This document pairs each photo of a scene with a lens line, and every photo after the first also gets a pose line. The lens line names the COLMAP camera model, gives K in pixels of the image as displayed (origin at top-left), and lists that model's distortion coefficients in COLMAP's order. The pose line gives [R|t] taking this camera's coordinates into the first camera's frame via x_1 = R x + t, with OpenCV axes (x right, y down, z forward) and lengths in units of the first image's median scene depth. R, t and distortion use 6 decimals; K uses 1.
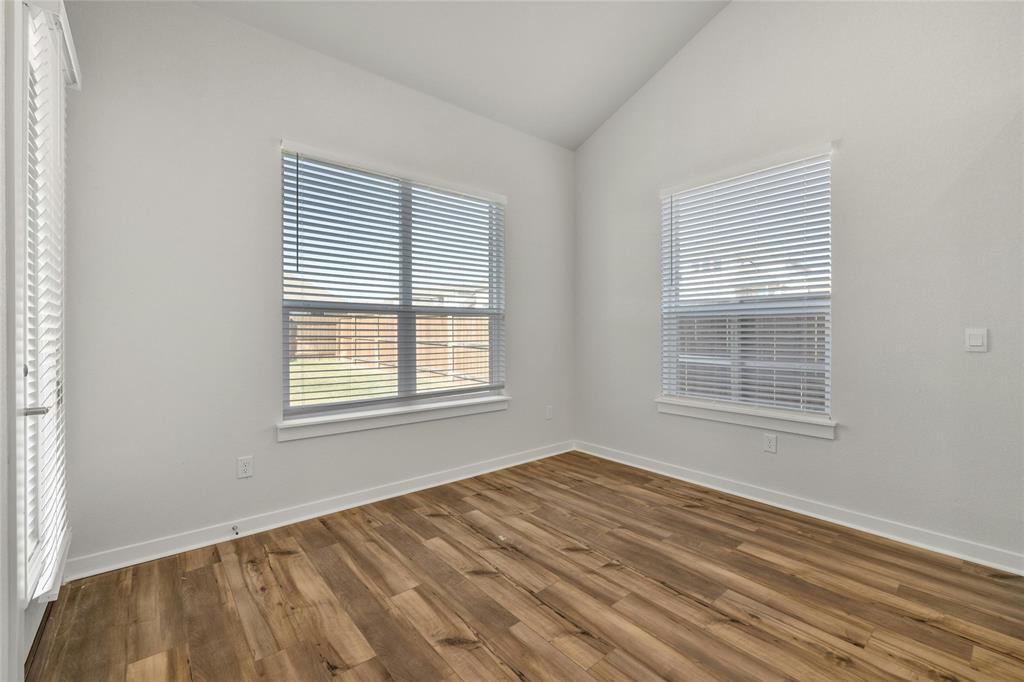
lens RADIAL K [[433.2, 0, 506.4], [0, 433.2, 333.7], [0, 0, 1]] dist [0.003445, -0.000240]
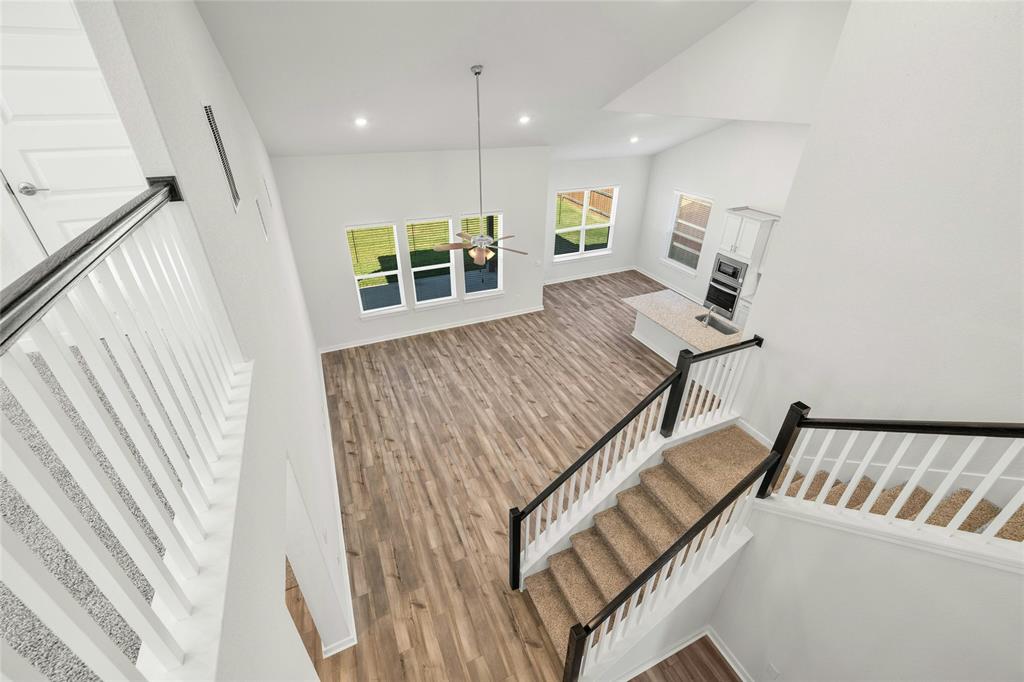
lens RADIAL K [[428.7, 0, 512.0], [0, 428.7, 341.0], [0, 0, 1]] dist [-0.003271, -0.000460]
pose [[0.964824, 0.142942, -0.220641, 0.133293], [-0.011927, 0.862203, 0.506422, -1.399739], [0.262626, -0.485977, 0.833579, -3.376329]]
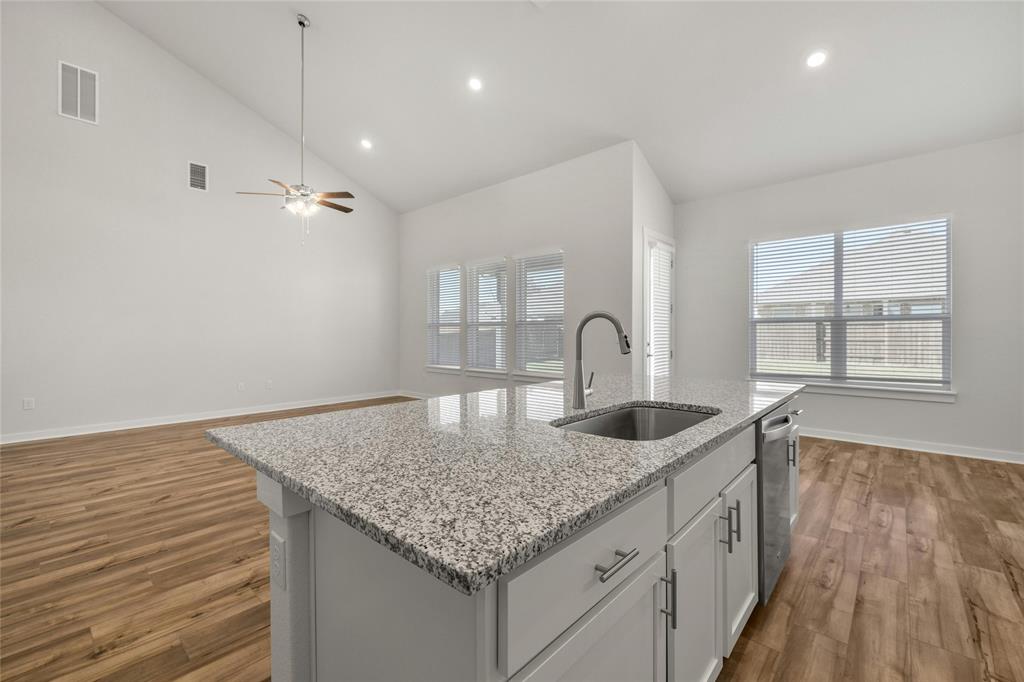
lens RADIAL K [[432.7, 0, 506.6], [0, 432.7, 337.8], [0, 0, 1]] dist [0.001983, 0.000140]
pose [[0.139139, 0.007808, -0.990242, 1.553325], [-0.001599, 0.999969, 0.007660, -0.000554], [0.990272, 0.000517, 0.139147, -0.479474]]
